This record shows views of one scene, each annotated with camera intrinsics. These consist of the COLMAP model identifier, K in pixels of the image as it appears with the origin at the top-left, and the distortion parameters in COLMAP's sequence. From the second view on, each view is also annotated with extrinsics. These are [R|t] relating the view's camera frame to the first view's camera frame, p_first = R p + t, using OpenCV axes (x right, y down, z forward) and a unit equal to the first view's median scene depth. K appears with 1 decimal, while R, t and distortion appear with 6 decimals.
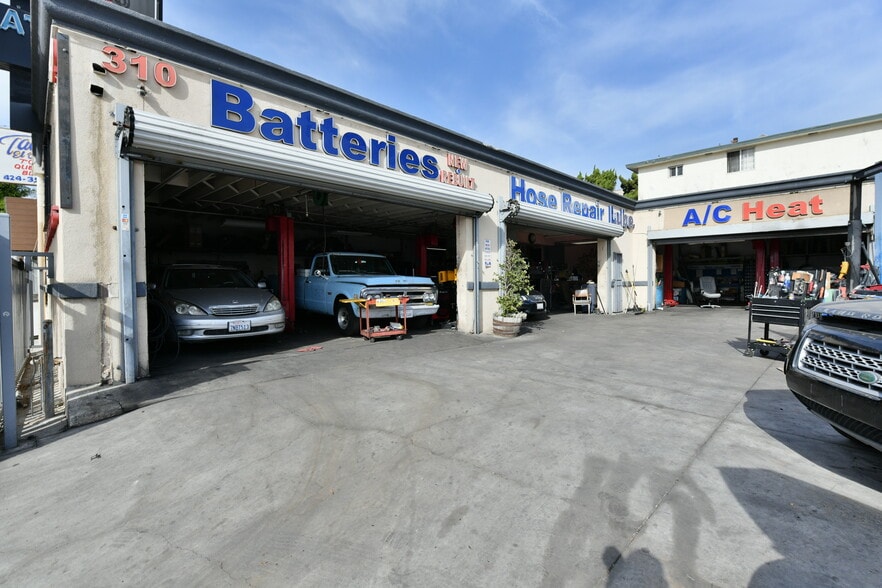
lens RADIAL K [[407.2, 0, 441.6], [0, 407.2, 298.7], [0, 0, 1]] dist [-0.010984, -0.001571]
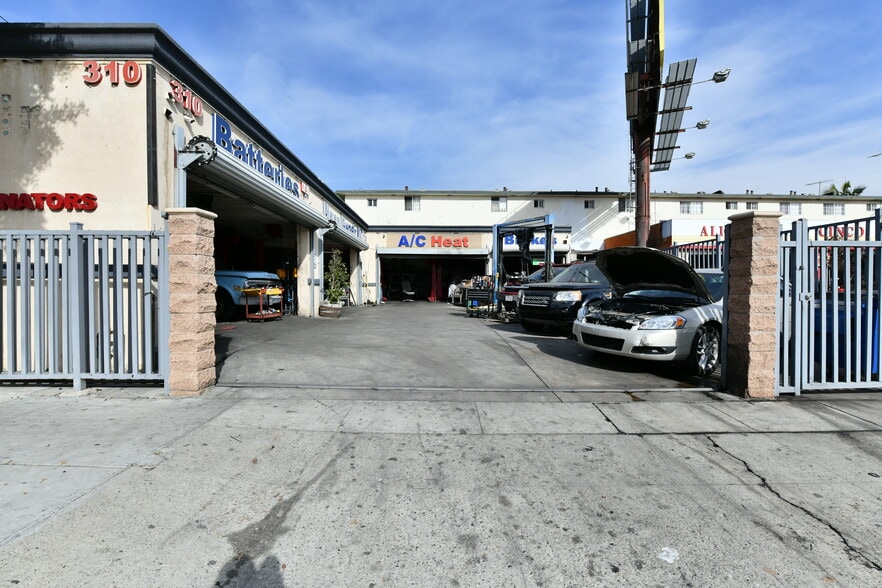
lens RADIAL K [[407.2, 0, 448.1], [0, 407.2, 292.8], [0, 0, 1]] dist [-0.010984, -0.001571]
pose [[0.687492, 0.001492, 0.726191, -0.661351], [0.021295, 0.999526, -0.022214, 0.051471], [-0.725880, 0.030736, 0.687134, -0.278329]]
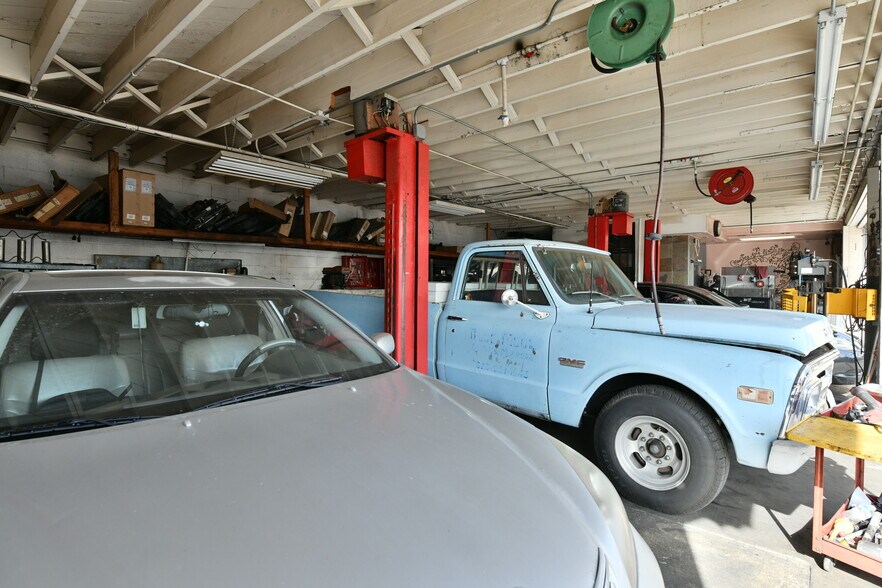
lens RADIAL K [[484.0, 0, 448.5], [0, 484.0, 295.8], [0, 0, 1]] dist [0.035521, 0.000461]
pose [[0.998177, 0.007522, 0.059878, -0.442526], [-0.006020, 0.999664, -0.025230, -0.063033], [-0.060047, 0.024823, 0.997887, 0.694511]]
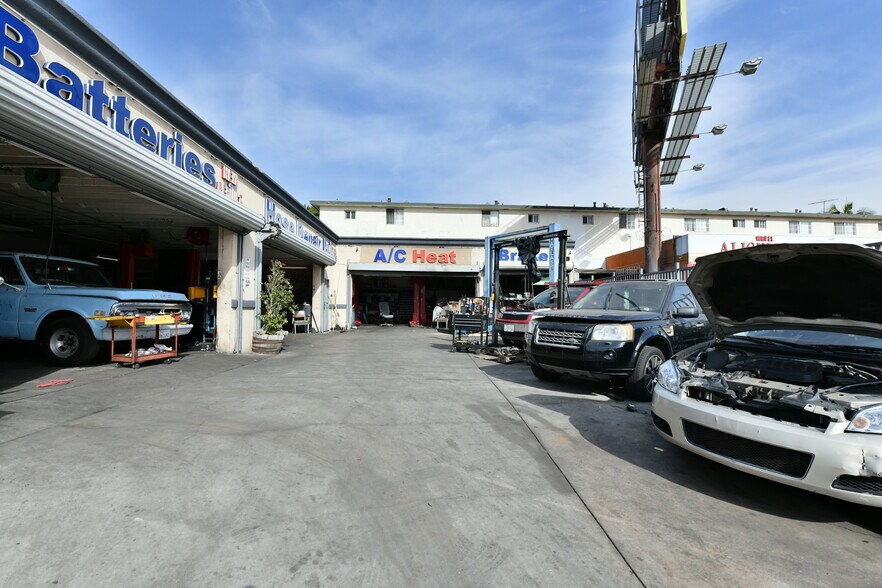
lens RADIAL K [[407.2, 0, 450.0], [0, 407.2, 291.4], [0, 0, 1]] dist [-0.010984, -0.001571]
pose [[0.662771, 0.045226, 0.747455, -0.350822], [0.015703, 0.997116, -0.074255, 0.021234], [-0.748657, 0.060951, 0.660149, -0.020201]]
